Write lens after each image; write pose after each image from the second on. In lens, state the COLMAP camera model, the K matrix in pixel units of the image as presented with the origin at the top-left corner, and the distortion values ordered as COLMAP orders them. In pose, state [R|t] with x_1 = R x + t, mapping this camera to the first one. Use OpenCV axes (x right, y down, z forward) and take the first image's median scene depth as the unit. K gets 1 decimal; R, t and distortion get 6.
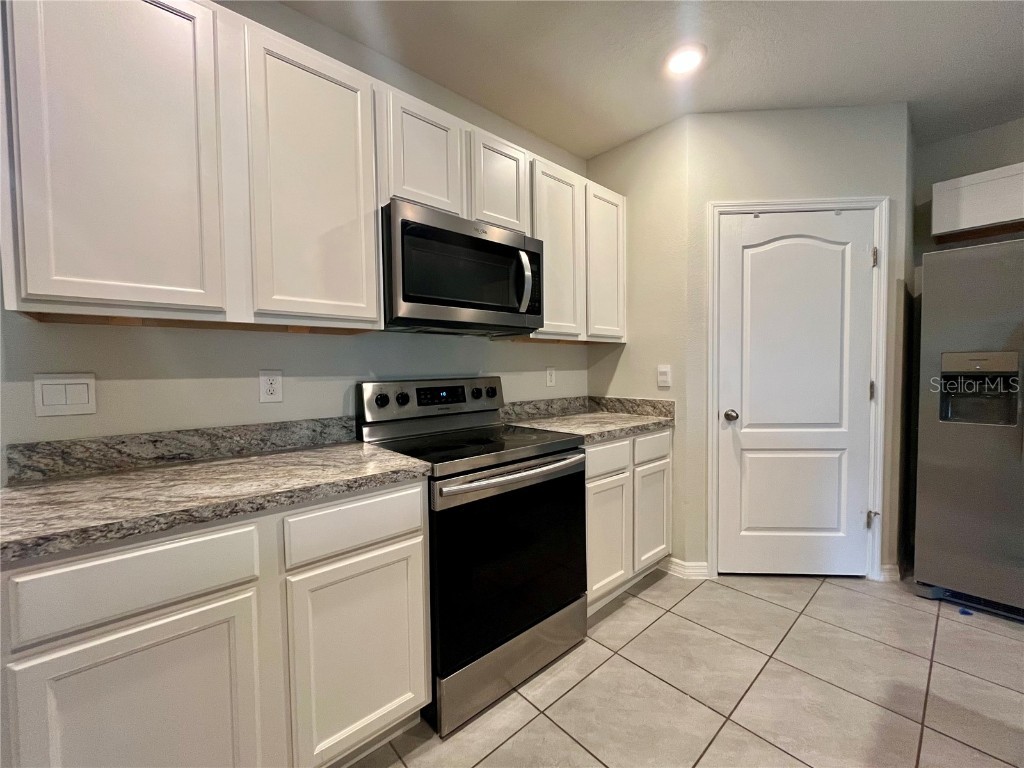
lens RADIAL K [[414.7, 0, 509.6], [0, 414.7, 383.6], [0, 0, 1]] dist [-0.001717, -0.000349]
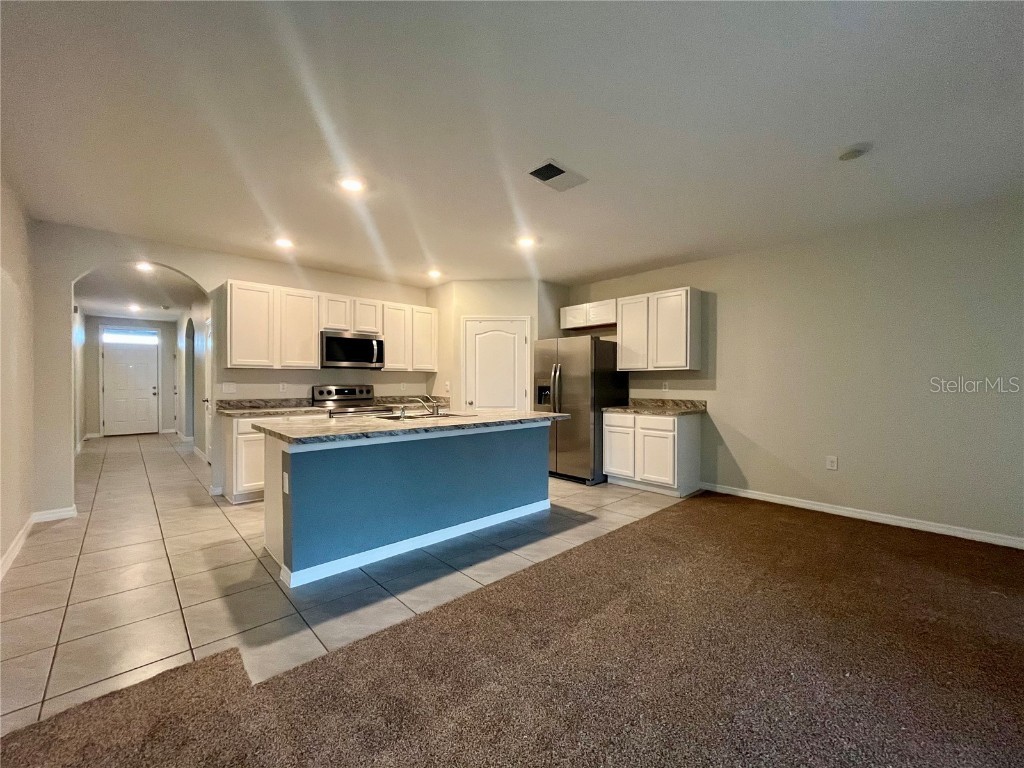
lens RADIAL K [[414.7, 0, 509.6], [0, 414.7, 383.6], [0, 0, 1]] dist [-0.001717, -0.000349]
pose [[0.999619, 0.014278, 0.023605, 0.773672], [-0.013499, 0.999370, -0.032821, 0.045099], [-0.024059, 0.032490, 0.999182, -1.585523]]
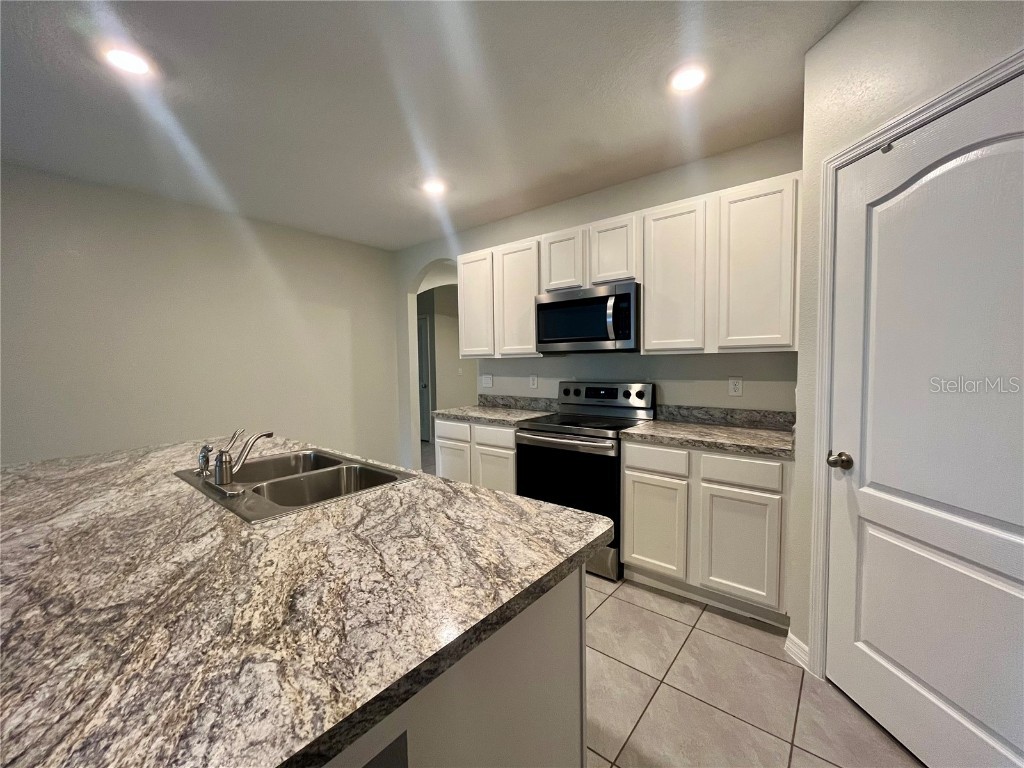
lens RADIAL K [[414.7, 0, 509.6], [0, 414.7, 383.6], [0, 0, 1]] dist [-0.001717, -0.000349]
pose [[0.149339, 0.064273, -0.986695, 1.227682], [-0.023239, 0.997838, 0.061482, -0.088194], [0.988513, 0.013748, 0.150510, 0.387936]]
